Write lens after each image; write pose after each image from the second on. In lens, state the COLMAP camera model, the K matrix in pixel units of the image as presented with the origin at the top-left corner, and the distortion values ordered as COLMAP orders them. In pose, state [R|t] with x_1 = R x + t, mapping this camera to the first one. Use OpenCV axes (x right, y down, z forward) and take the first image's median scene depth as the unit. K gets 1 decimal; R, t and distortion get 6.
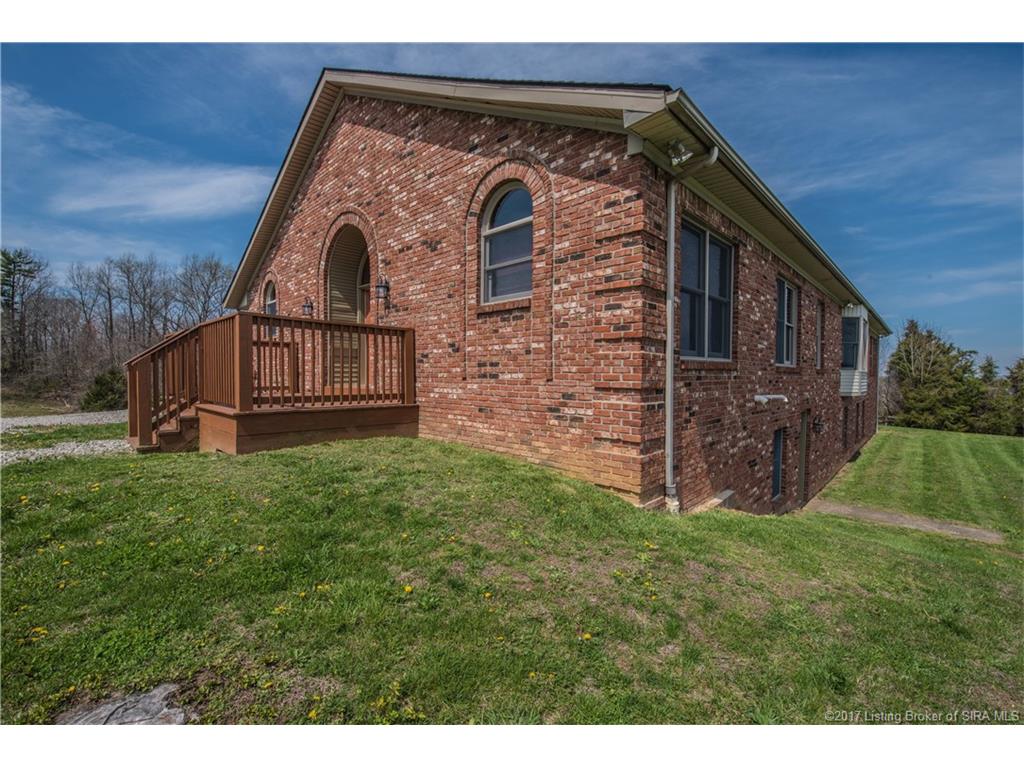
lens RADIAL K [[452.1, 0, 497.0], [0, 452.1, 388.3], [0, 0, 1]] dist [-0.014409, -0.000336]
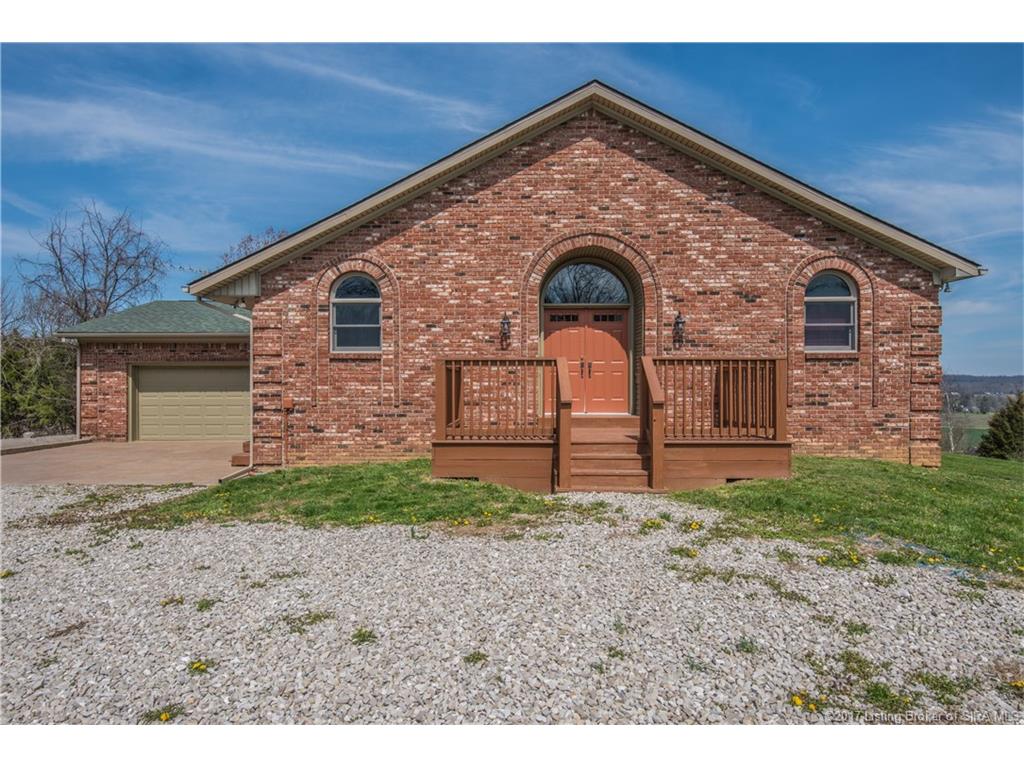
lens RADIAL K [[583.5, 0, 512.0], [0, 583.5, 384.0], [0, 0, 1]] dist [0.009047, -0.000352]
pose [[0.716780, -0.008948, 0.697242, -1.926738], [0.026404, 0.999549, -0.014316, -0.086204], [-0.696800, 0.028671, 0.716693, 0.359275]]
